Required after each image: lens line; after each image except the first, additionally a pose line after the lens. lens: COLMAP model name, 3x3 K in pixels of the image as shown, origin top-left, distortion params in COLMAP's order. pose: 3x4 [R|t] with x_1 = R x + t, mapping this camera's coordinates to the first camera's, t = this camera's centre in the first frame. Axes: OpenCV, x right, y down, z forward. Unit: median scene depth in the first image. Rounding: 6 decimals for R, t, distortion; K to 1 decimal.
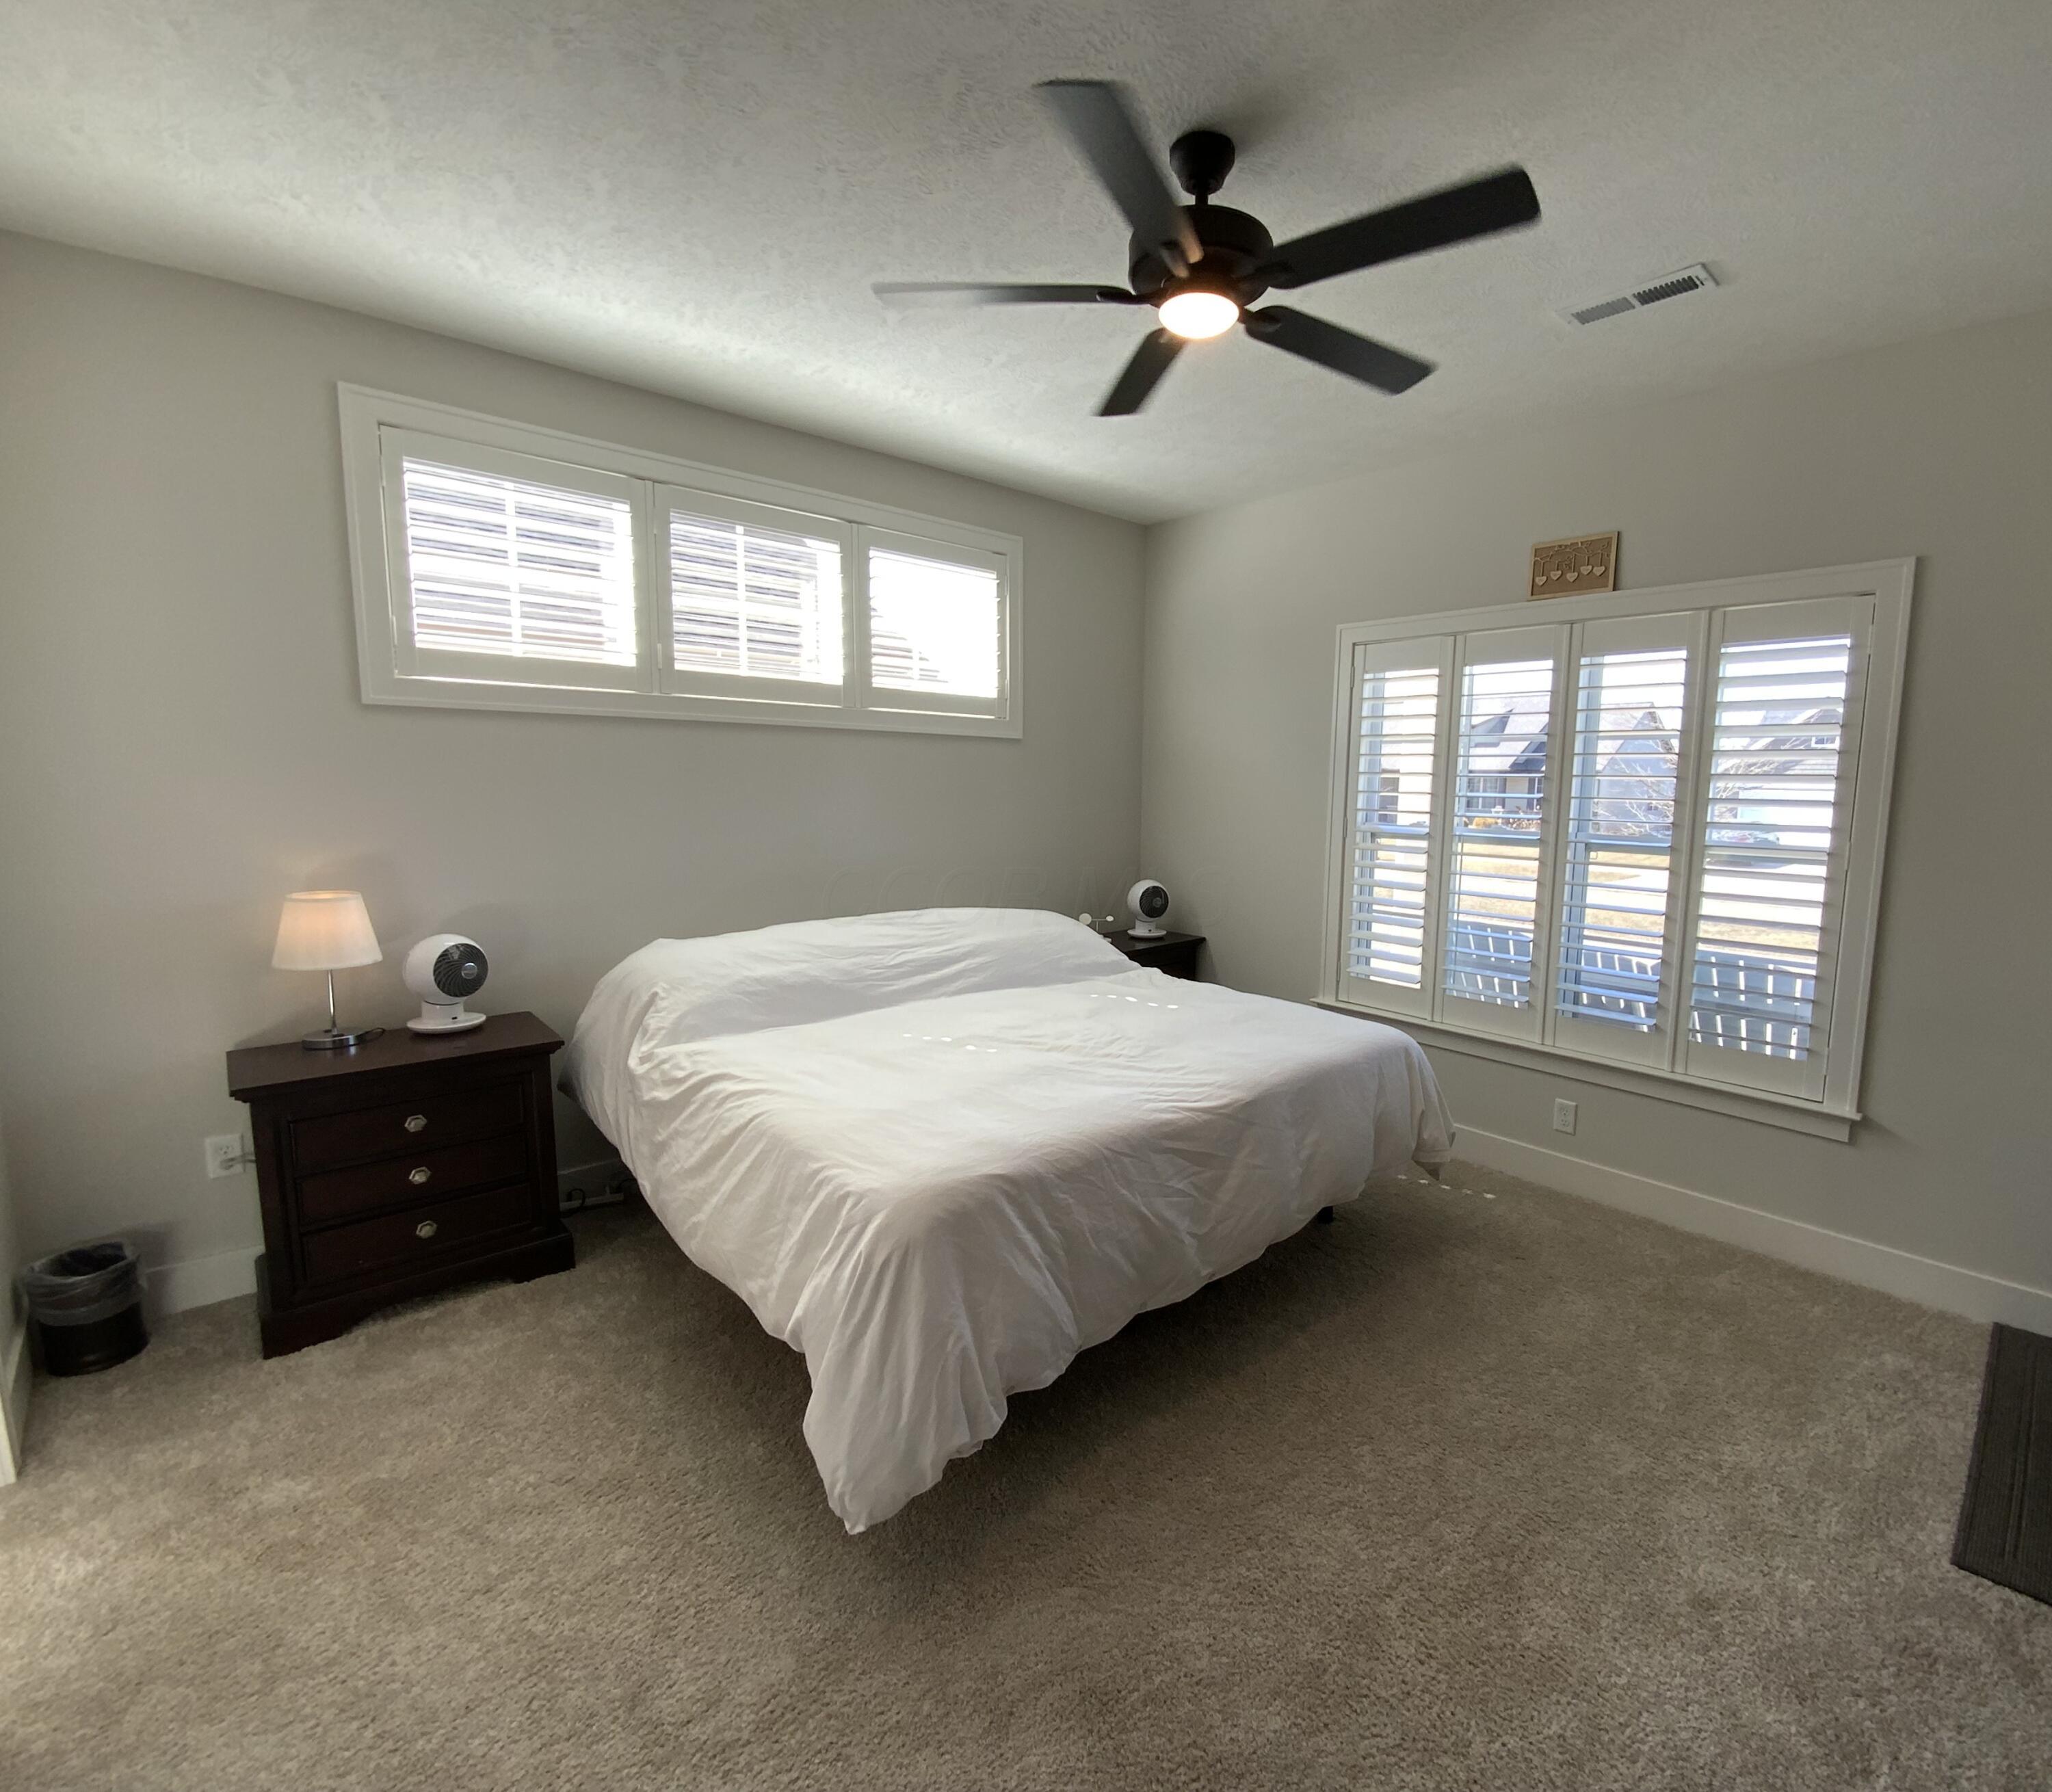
lens RADIAL K [[1035.0, 0, 1027.6], [0, 1035.0, 923.7], [0, 0, 1]] dist [0.020779, -0.011168]
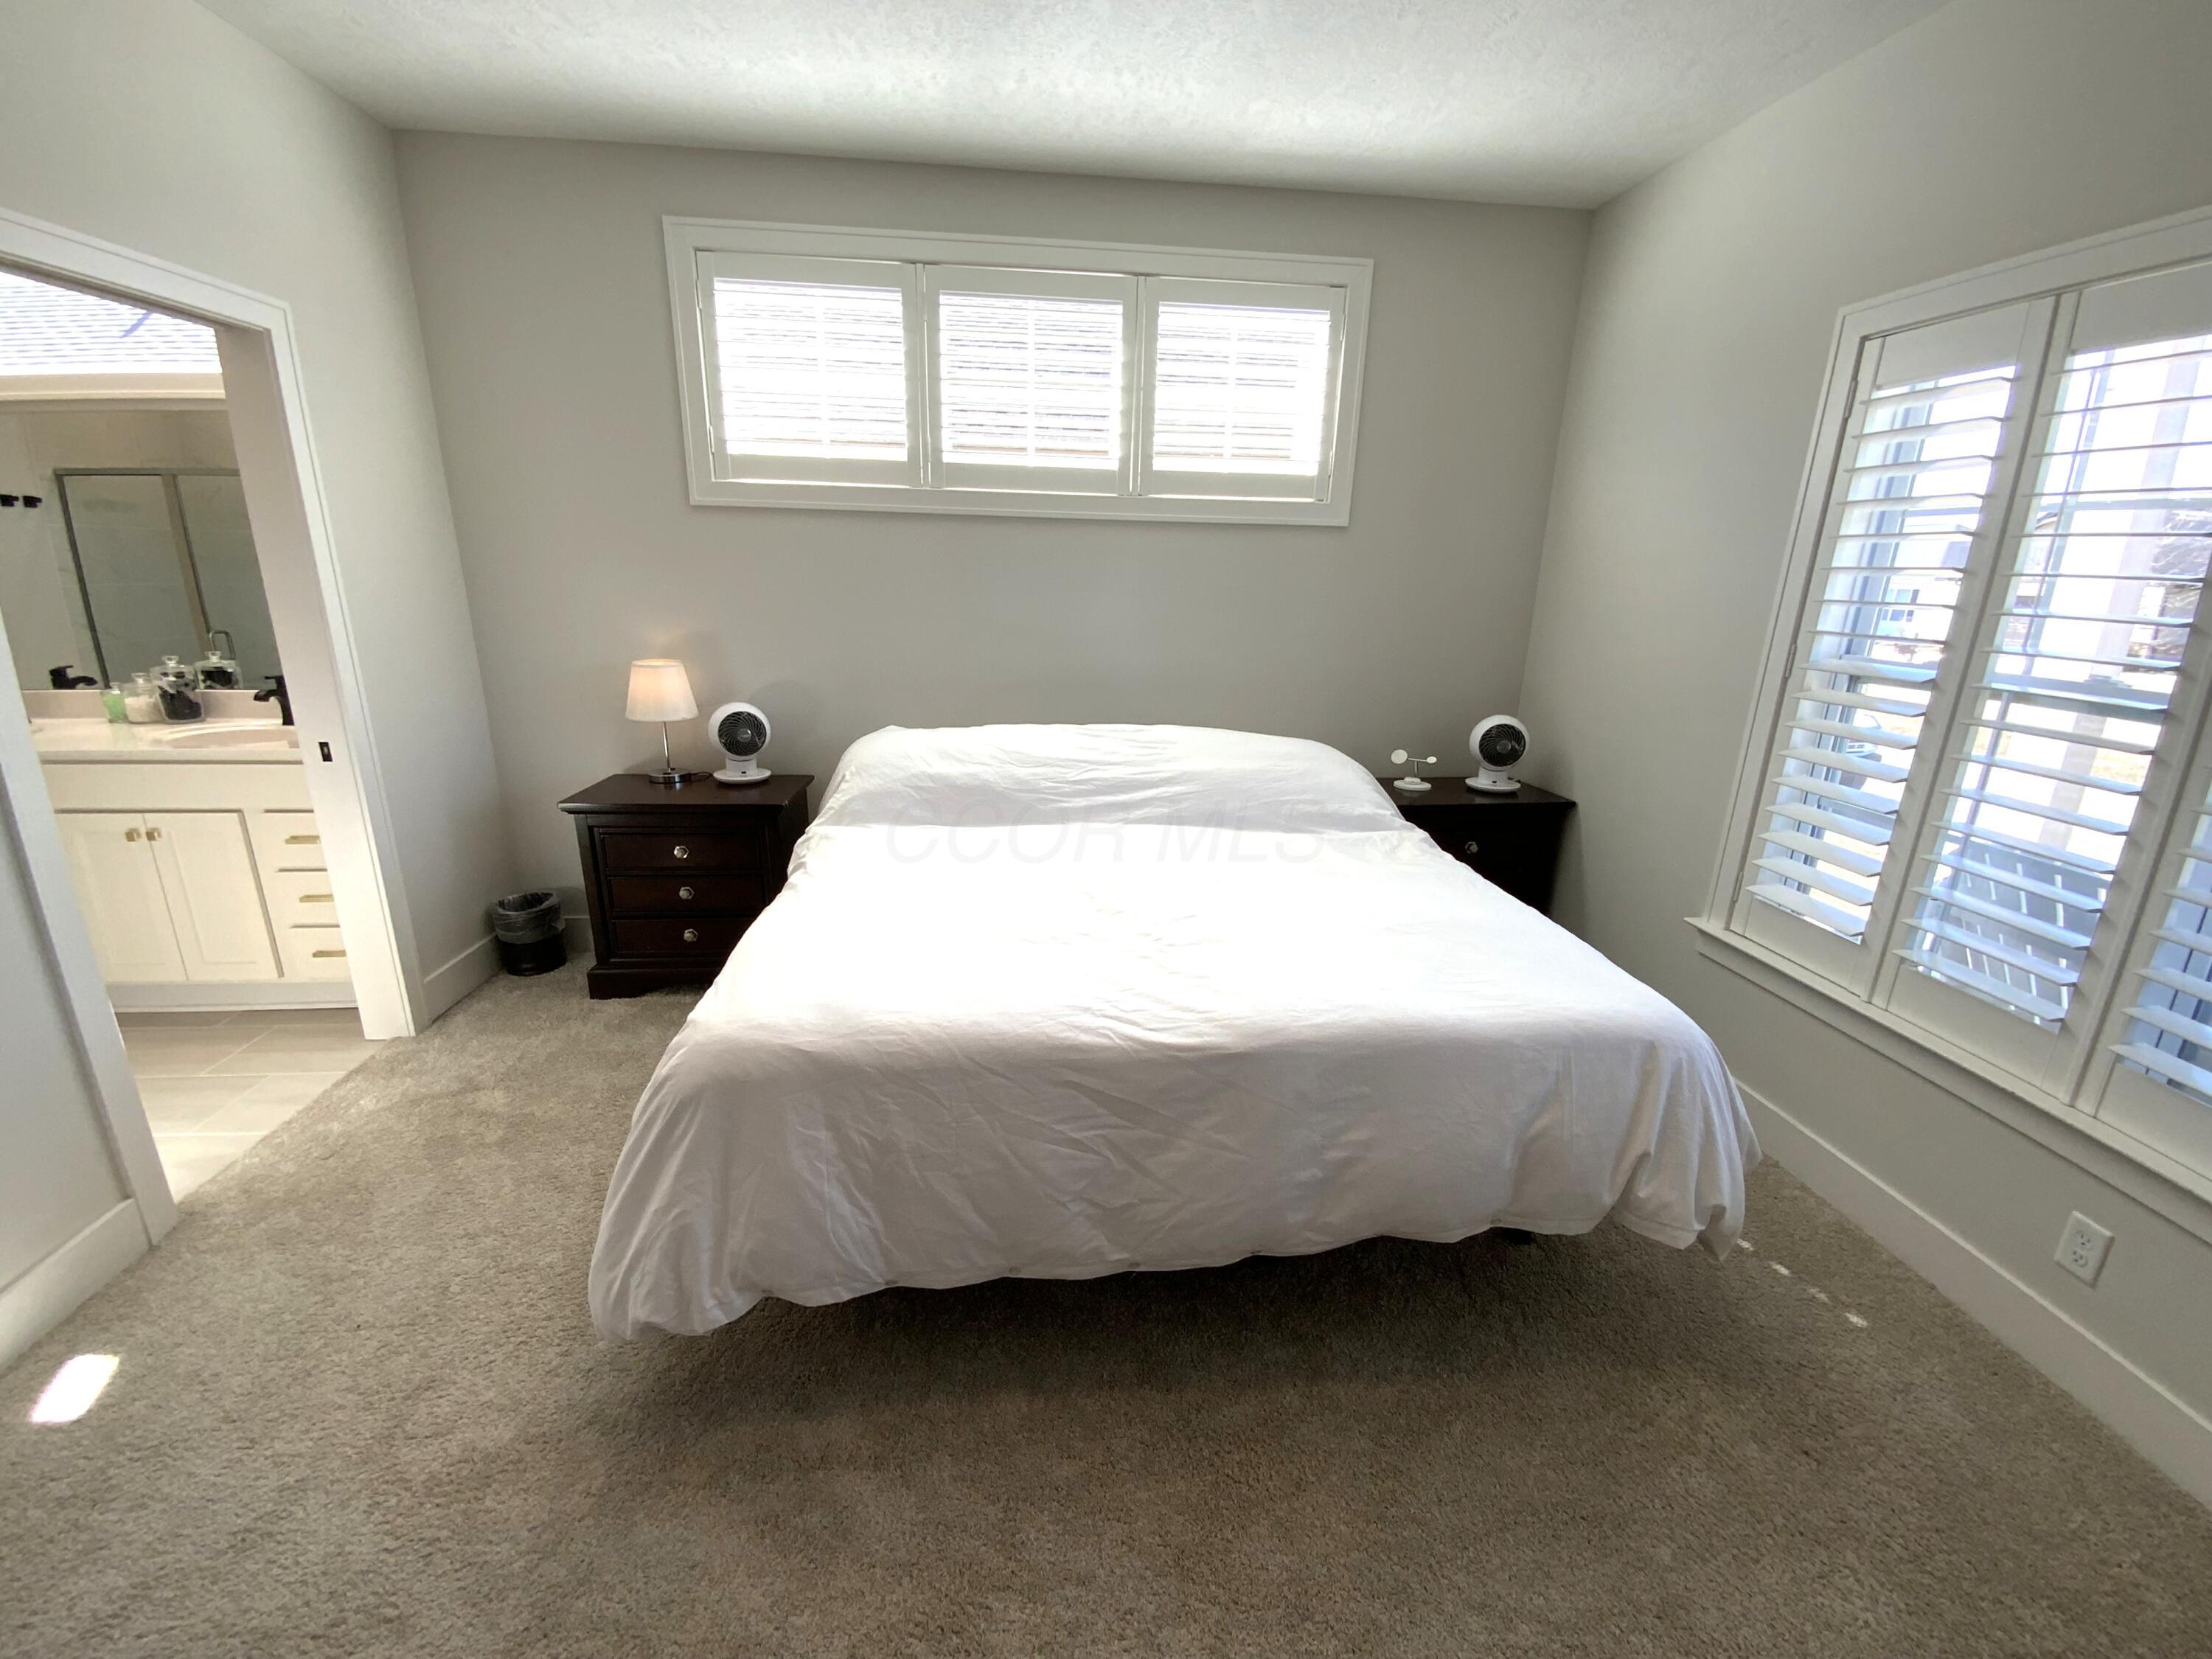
lens RADIAL K [[886.0, 0, 1106.0], [0, 886.0, 829.5], [0, 0, 1]] dist [0.002756, 0.000341]
pose [[0.793700, 0.174736, -0.582673, 0.373813], [-0.097714, 0.982040, 0.161396, -0.049042], [0.600410, -0.071165, 0.796520, 0.398295]]
